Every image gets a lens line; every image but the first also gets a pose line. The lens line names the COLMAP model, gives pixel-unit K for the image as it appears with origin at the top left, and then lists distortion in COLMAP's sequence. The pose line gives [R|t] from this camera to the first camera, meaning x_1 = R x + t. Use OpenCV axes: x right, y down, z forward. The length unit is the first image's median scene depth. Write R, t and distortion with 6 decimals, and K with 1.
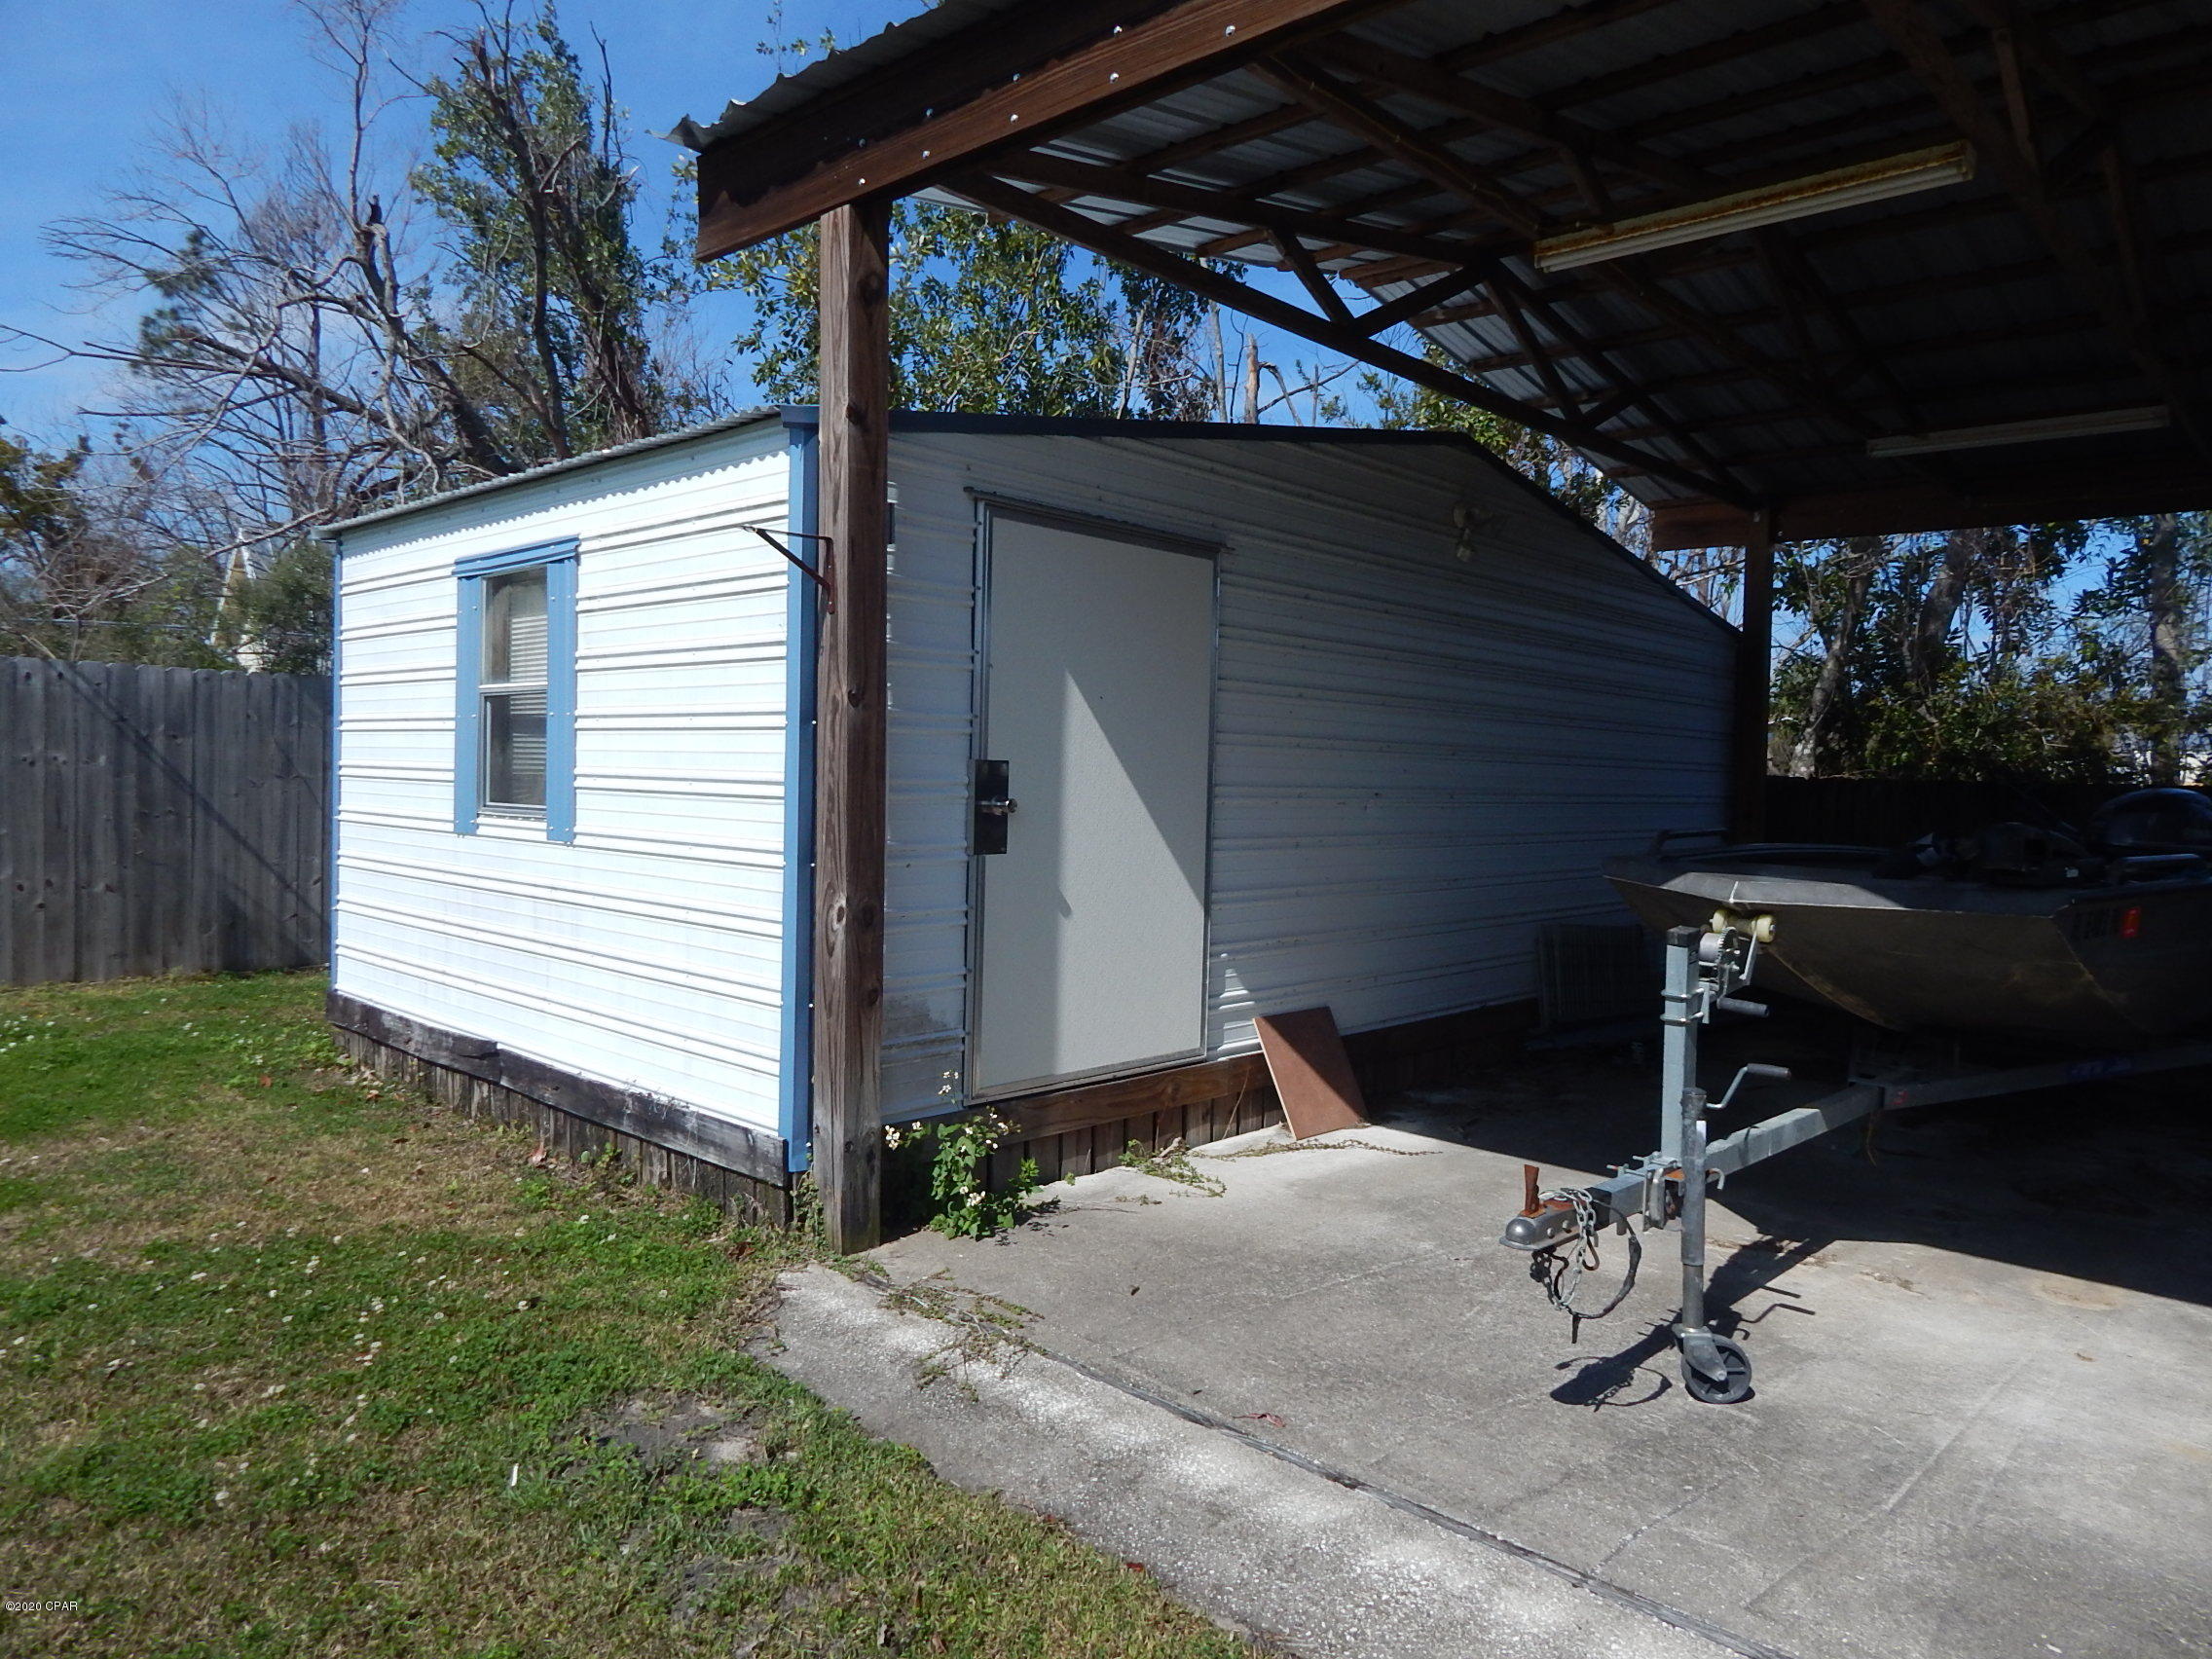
lens RADIAL K [[1463.3, 0, 1103.8], [0, 1463.3, 832.5], [0, 0, 1]] dist [-0.002696, 0.004223]
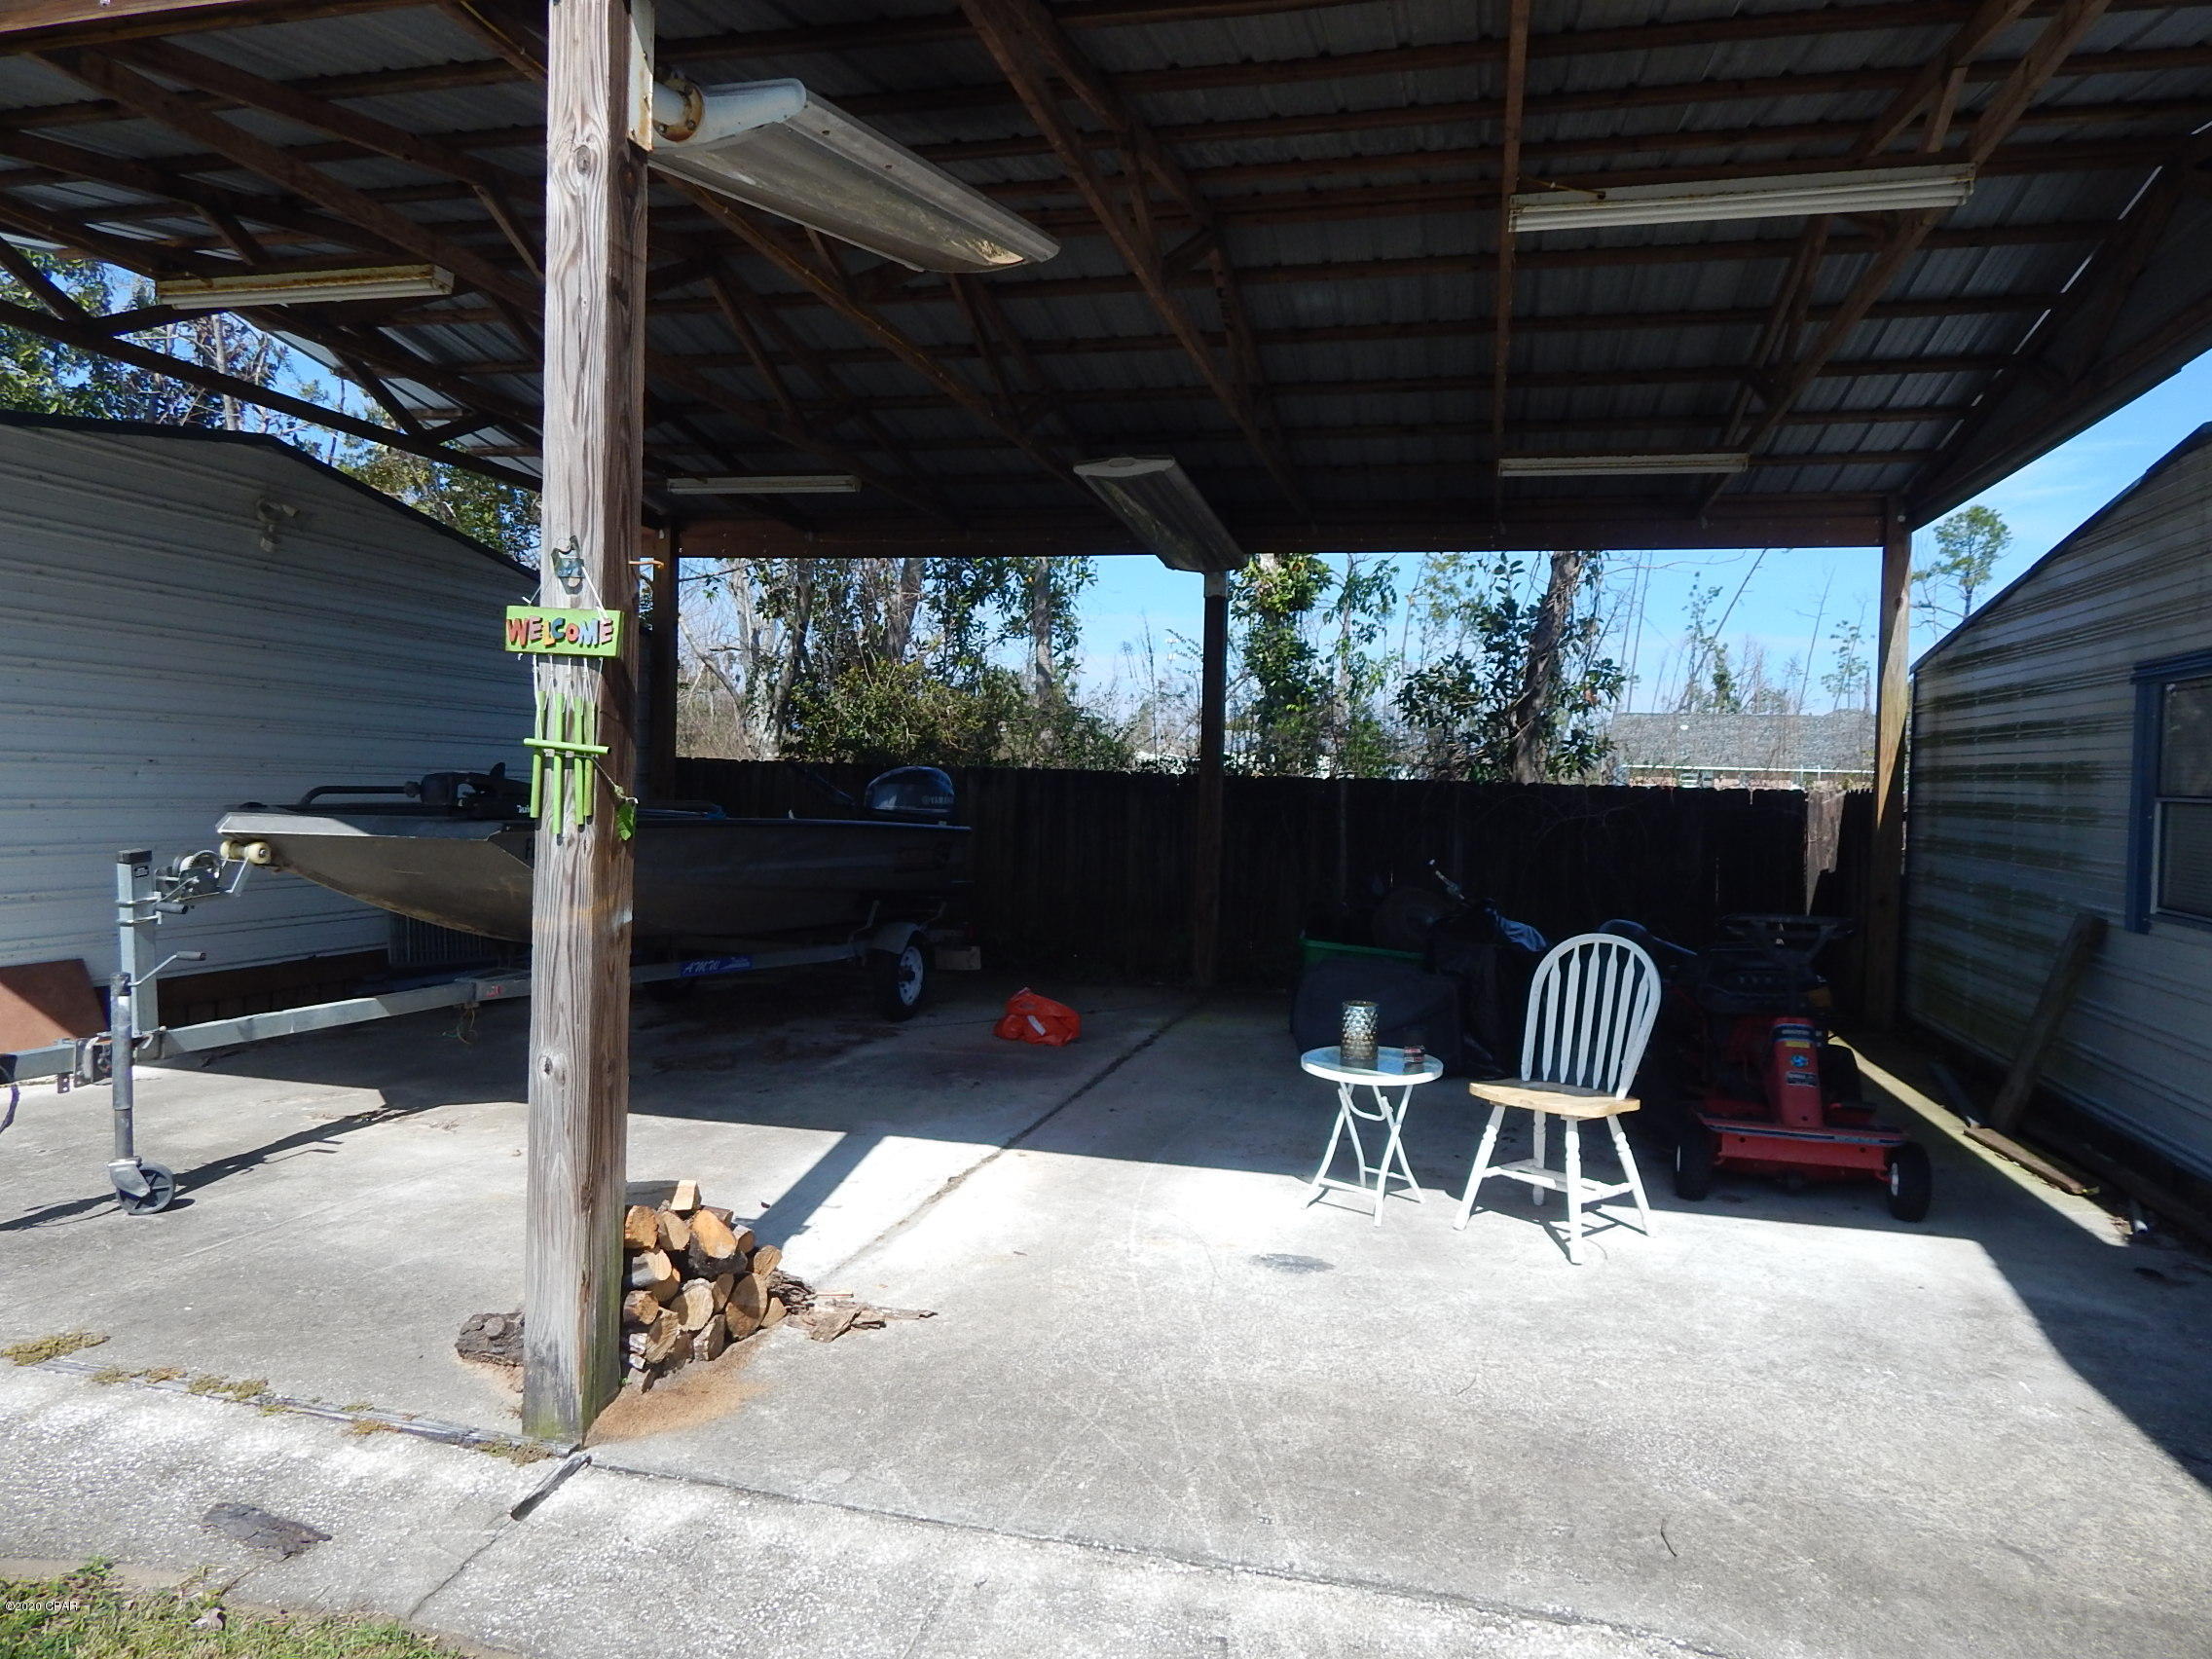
lens RADIAL K [[1463.3, 0, 1105.8], [0, 1463.3, 824.9], [0, 0, 1]] dist [-0.002696, 0.004223]
pose [[0.876428, -0.010315, 0.481422, 0.506295], [0.011646, 0.999932, 0.000225, 0.051690], [-0.481392, 0.005410, 0.876489, -0.504381]]
